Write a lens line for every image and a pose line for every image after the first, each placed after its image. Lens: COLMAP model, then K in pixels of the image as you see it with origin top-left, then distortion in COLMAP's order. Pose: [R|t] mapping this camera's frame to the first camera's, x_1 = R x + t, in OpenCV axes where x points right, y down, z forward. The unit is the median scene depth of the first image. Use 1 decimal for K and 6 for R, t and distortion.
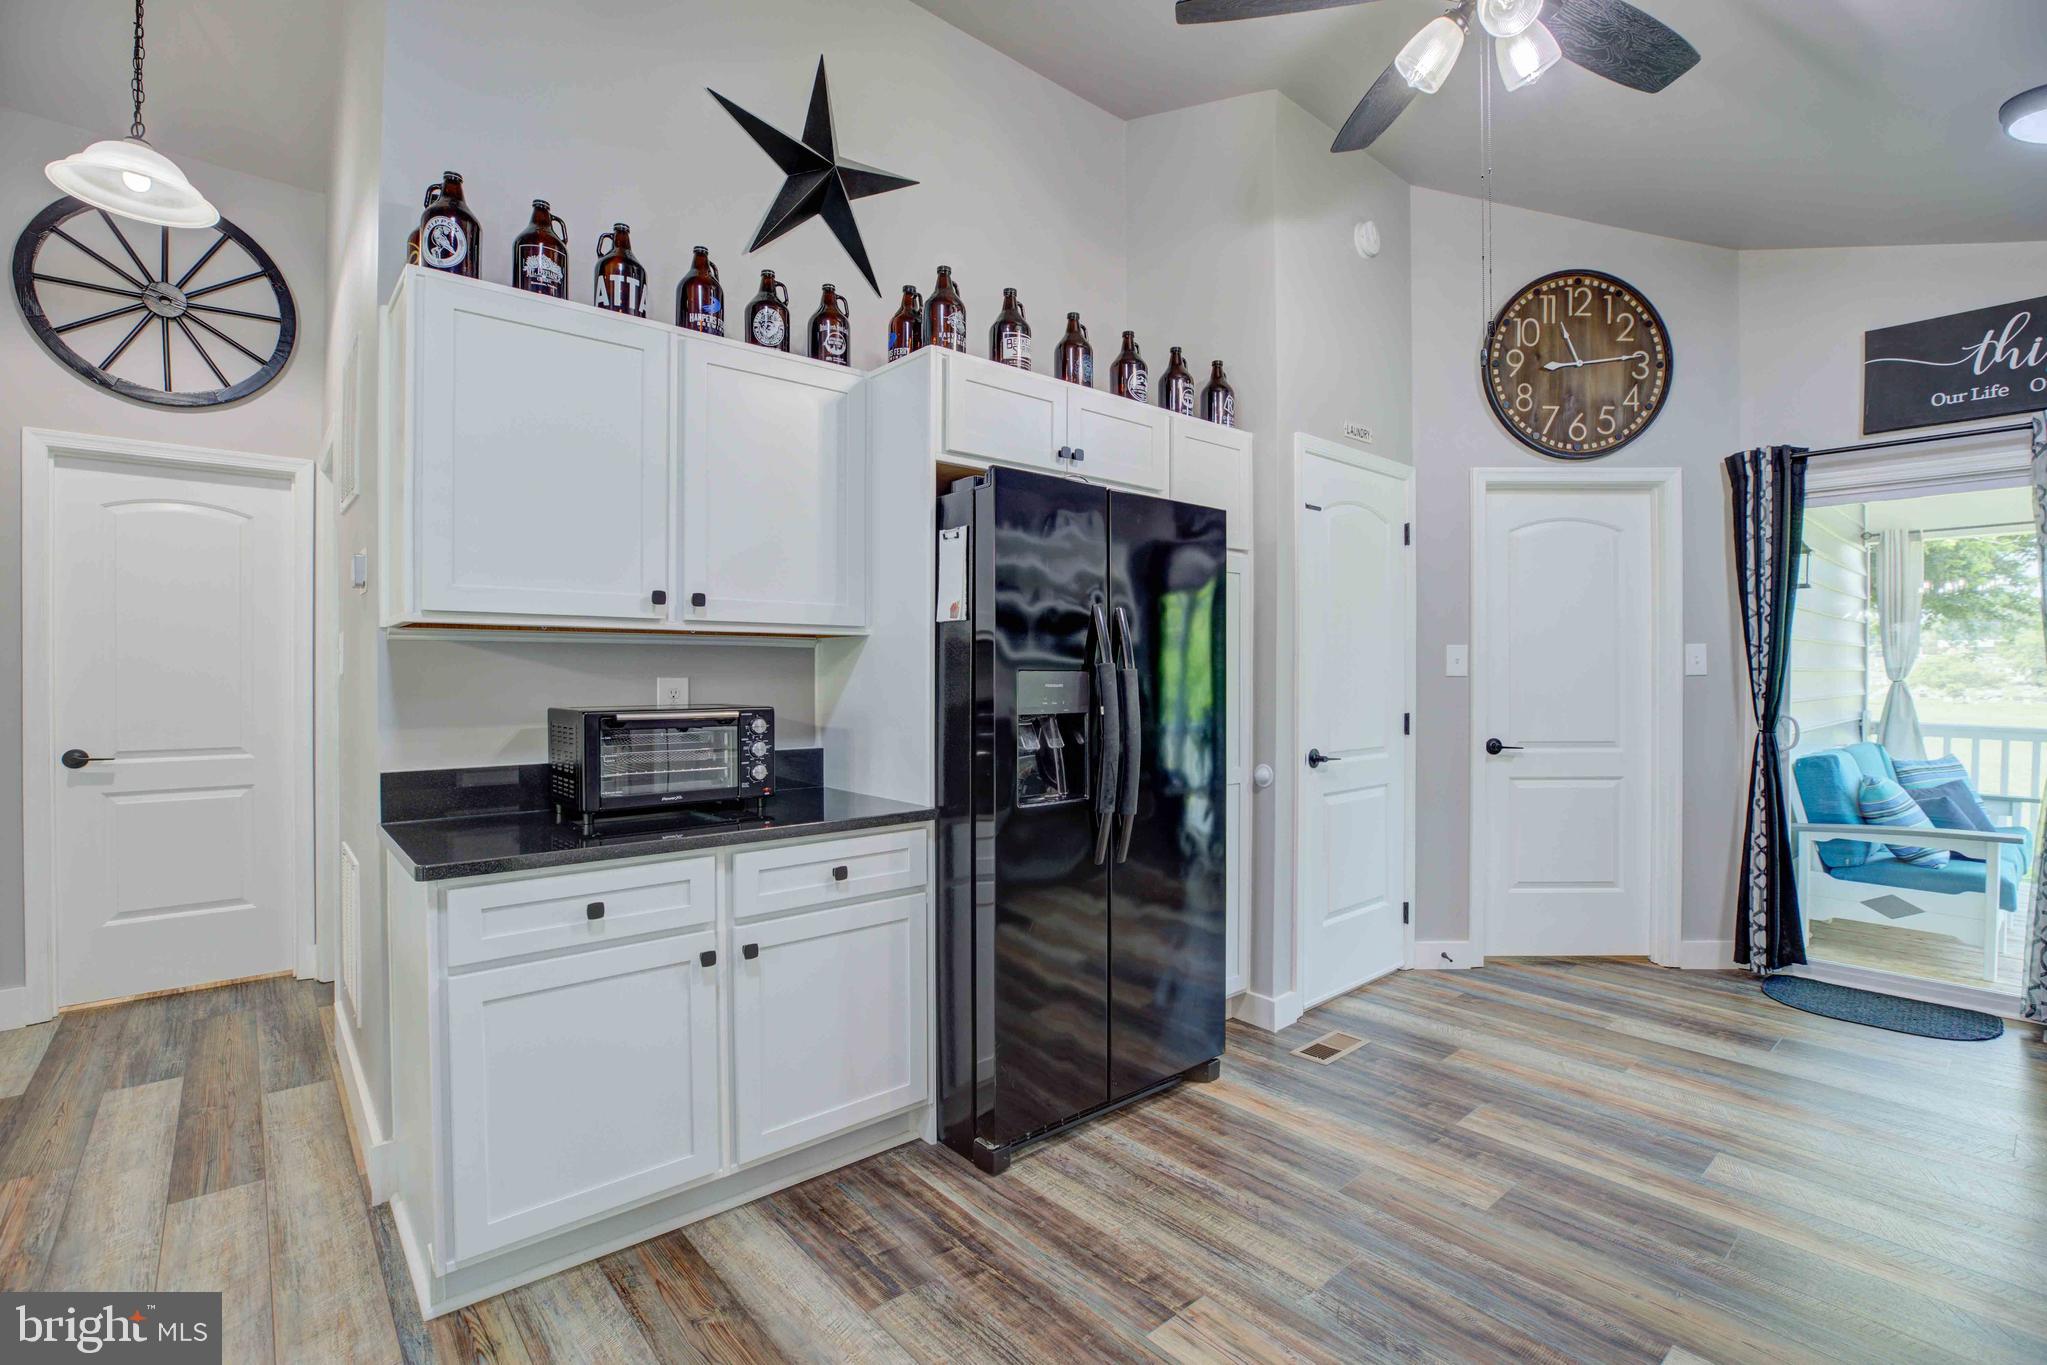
lens RADIAL K [[939.8, 0, 1005.8], [0, 939.8, 683.2], [0, 0, 1]] dist [-0.033192, 0.007727]
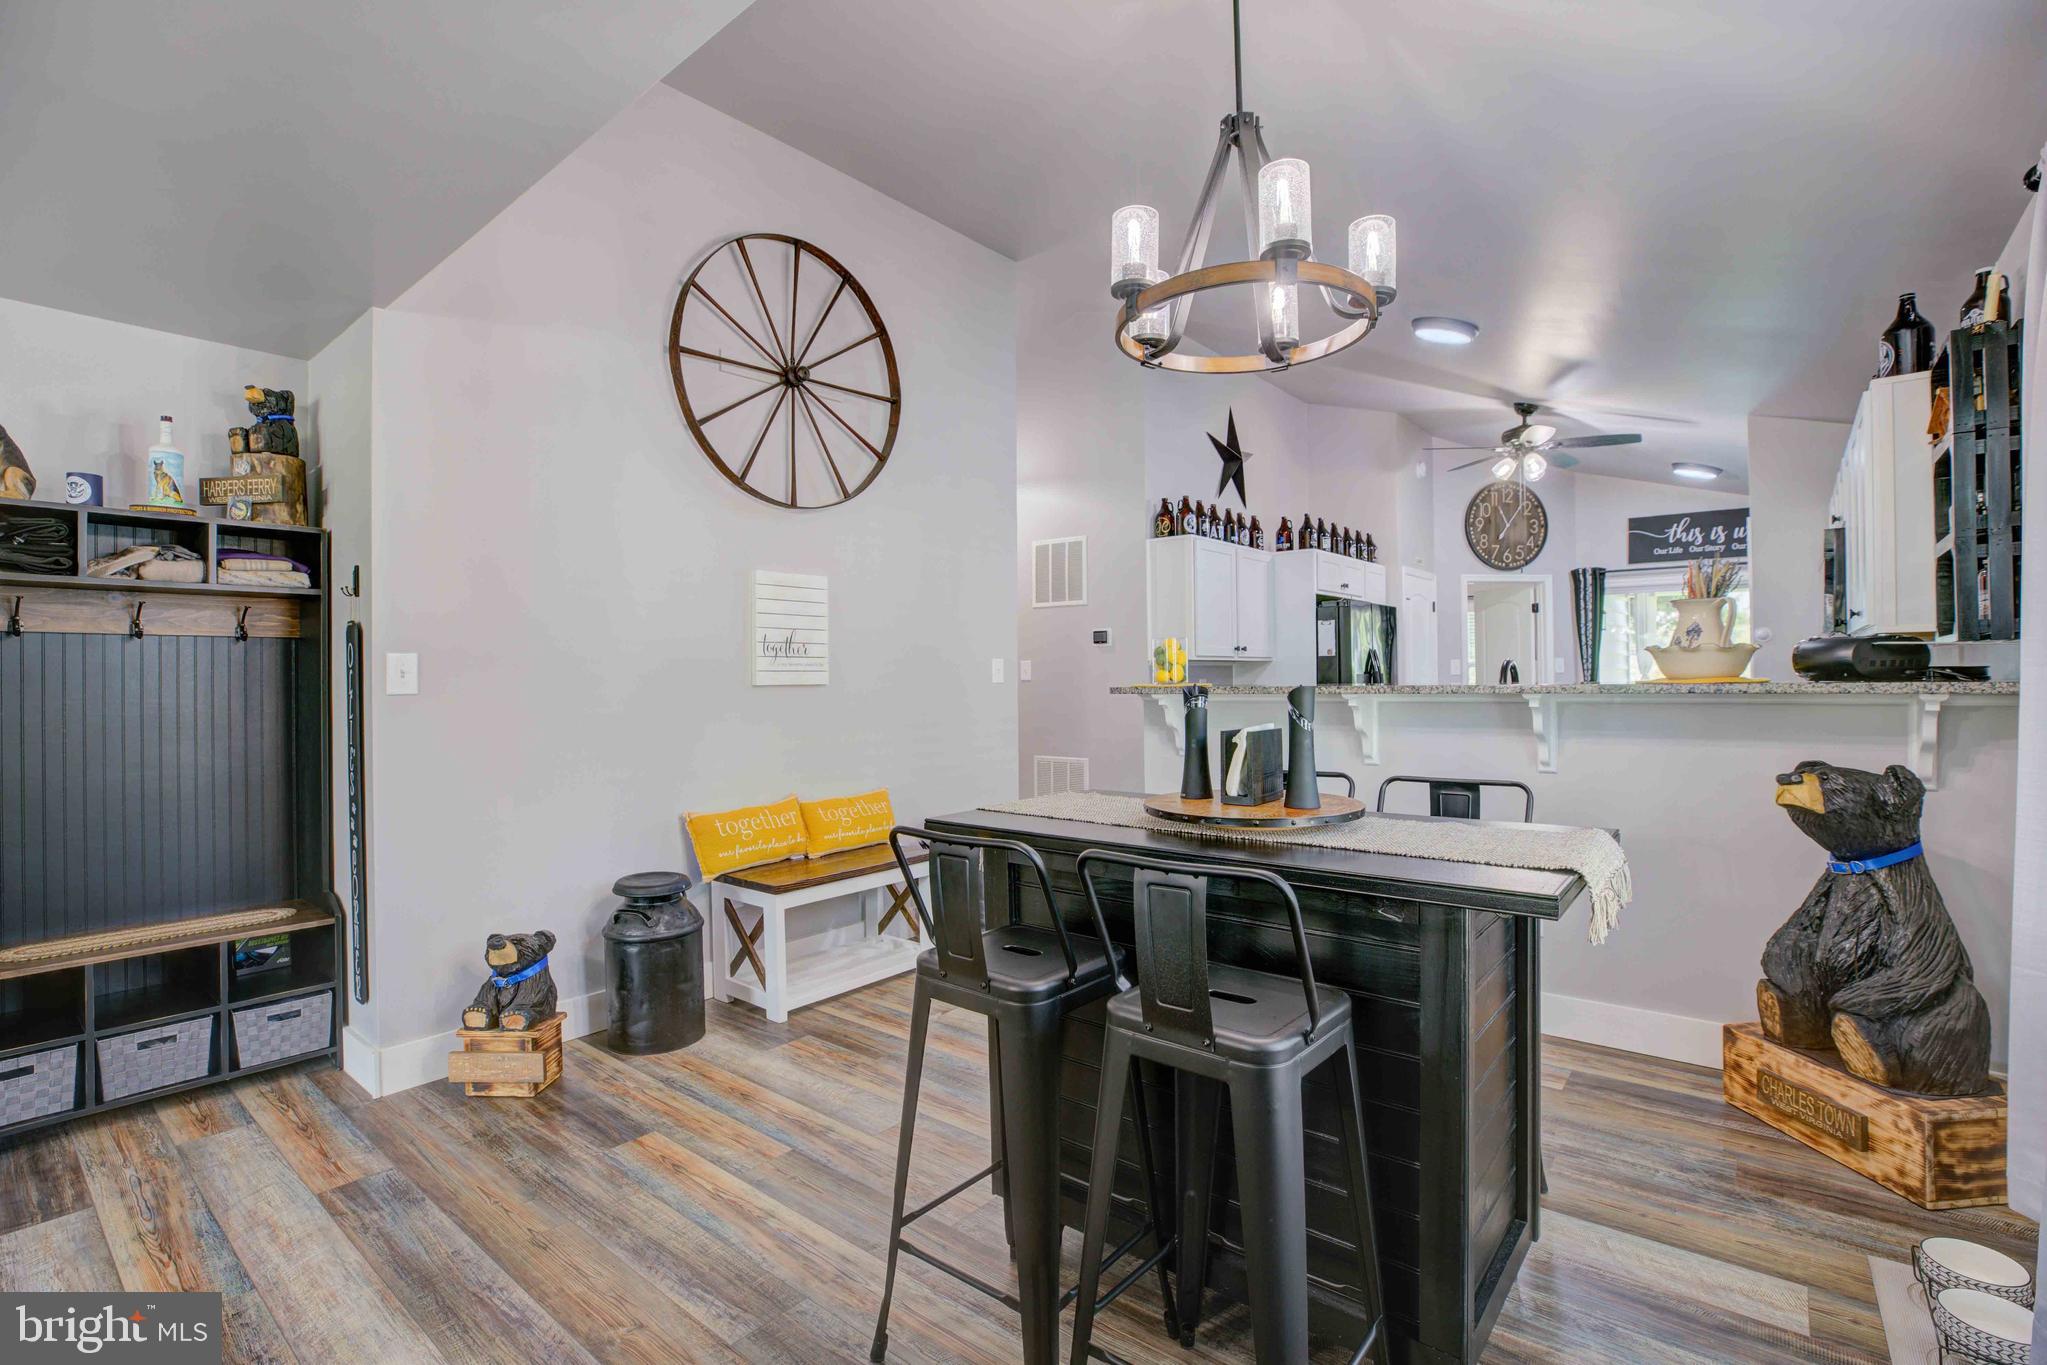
lens RADIAL K [[939.8, 0, 1032.7], [0, 939.8, 647.5], [0, 0, 1]] dist [-0.033192, 0.007727]
pose [[0.982244, -0.005140, 0.187540, -0.875974], [0.013323, 0.999012, -0.042398, 0.004407], [-0.187136, 0.044144, 0.981342, -0.898151]]
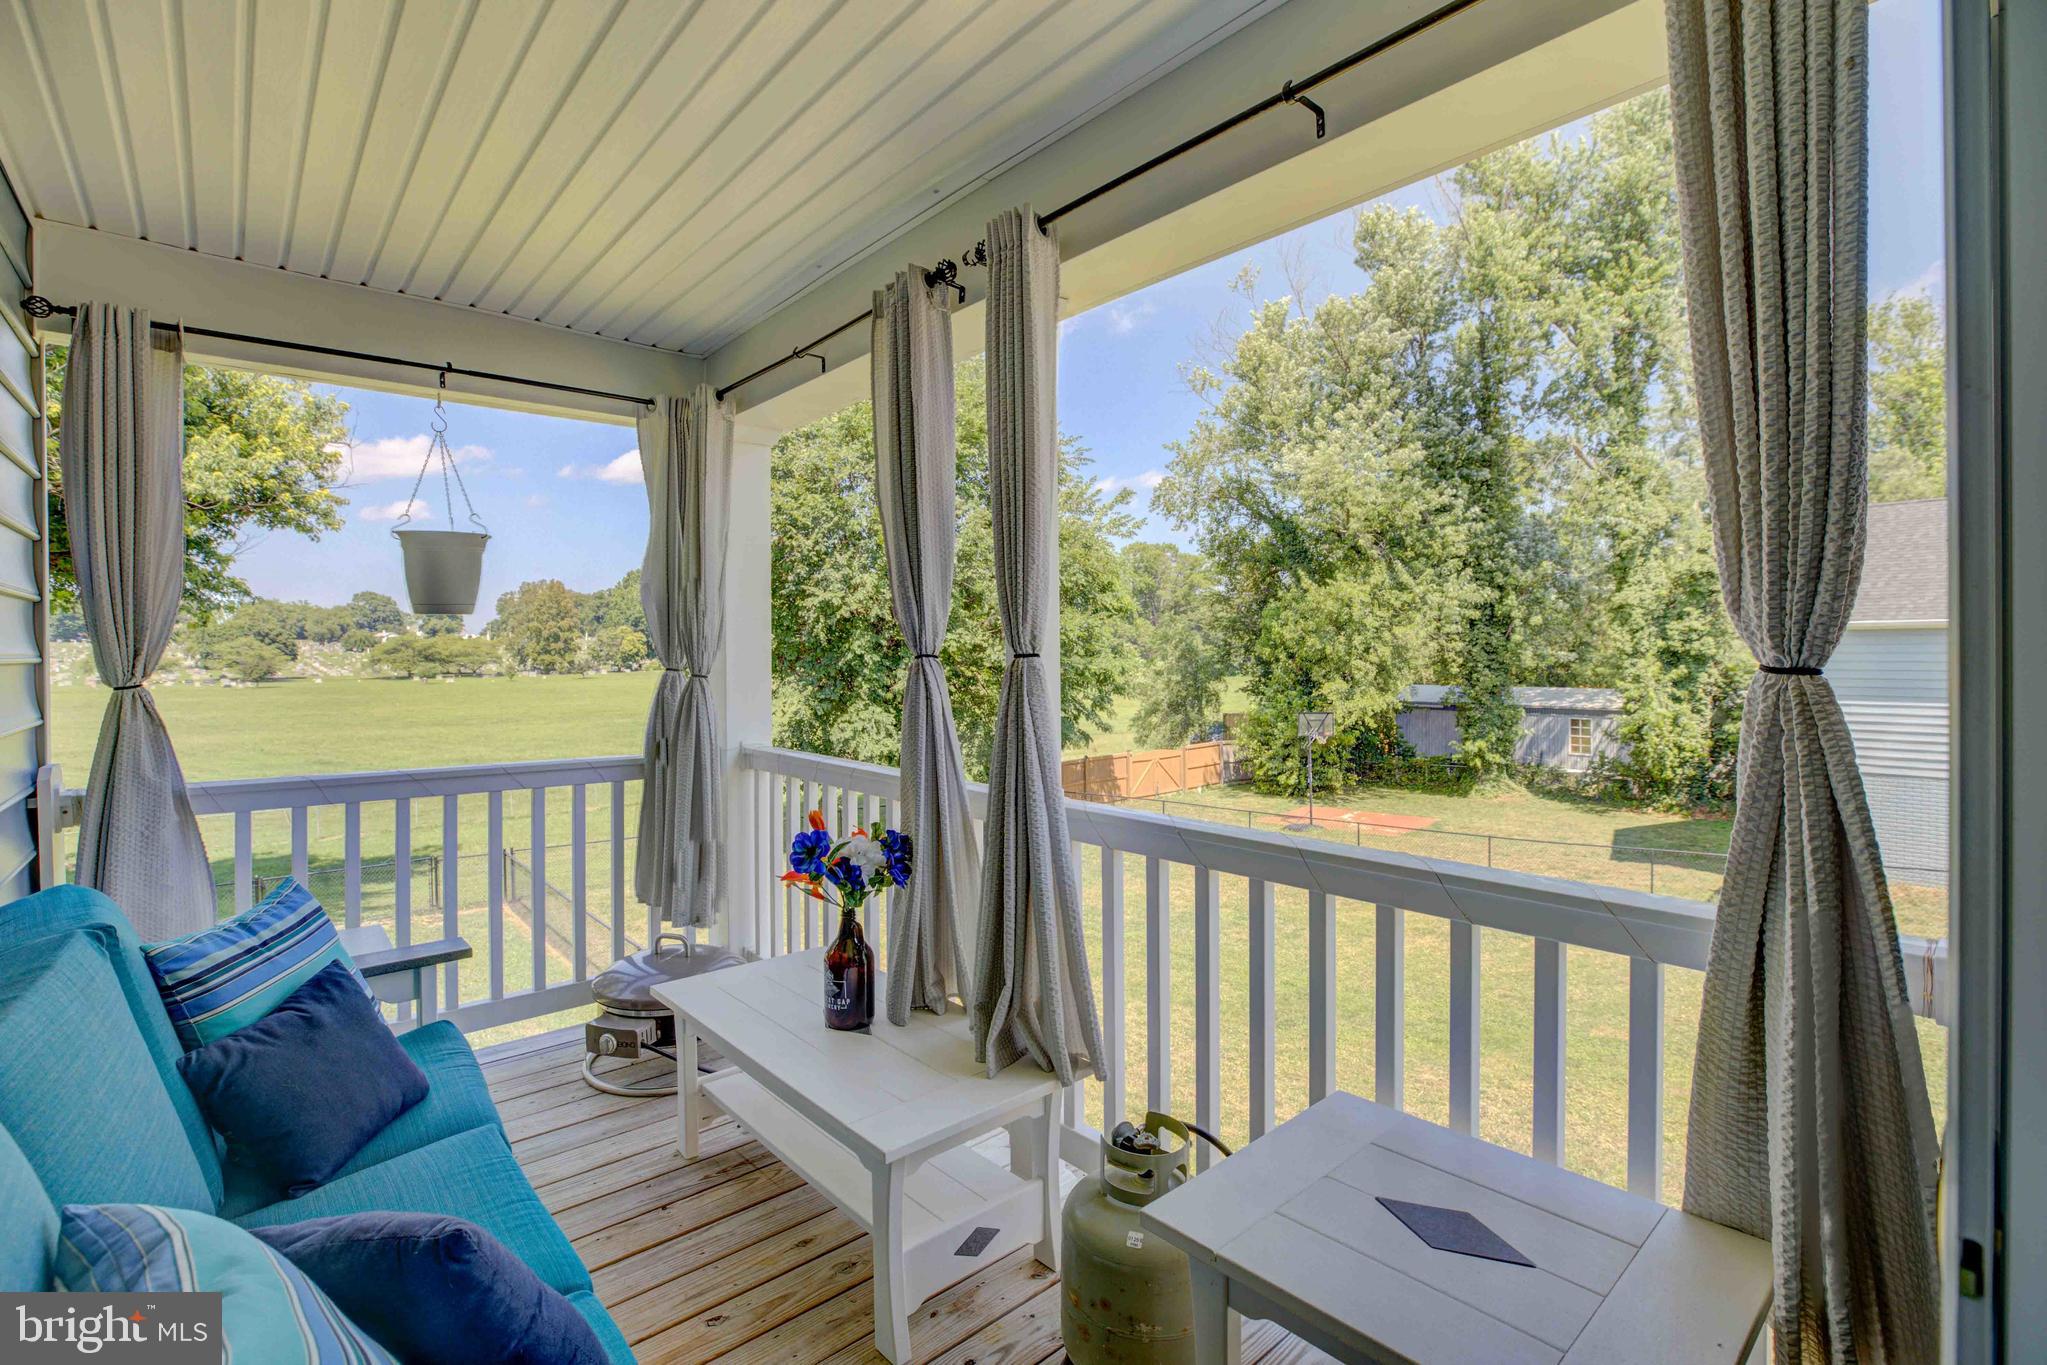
lens RADIAL K [[939.8, 0, 1042.2], [0, 939.8, 666.8], [0, 0, 1]] dist [-0.033192, 0.007727]
pose [[-0.018183, -0.013096, 0.999749, 0.534848], [0.013923, 0.999814, 0.013350, -0.011632], [-0.999738, 0.014162, -0.017997, 0.575544]]
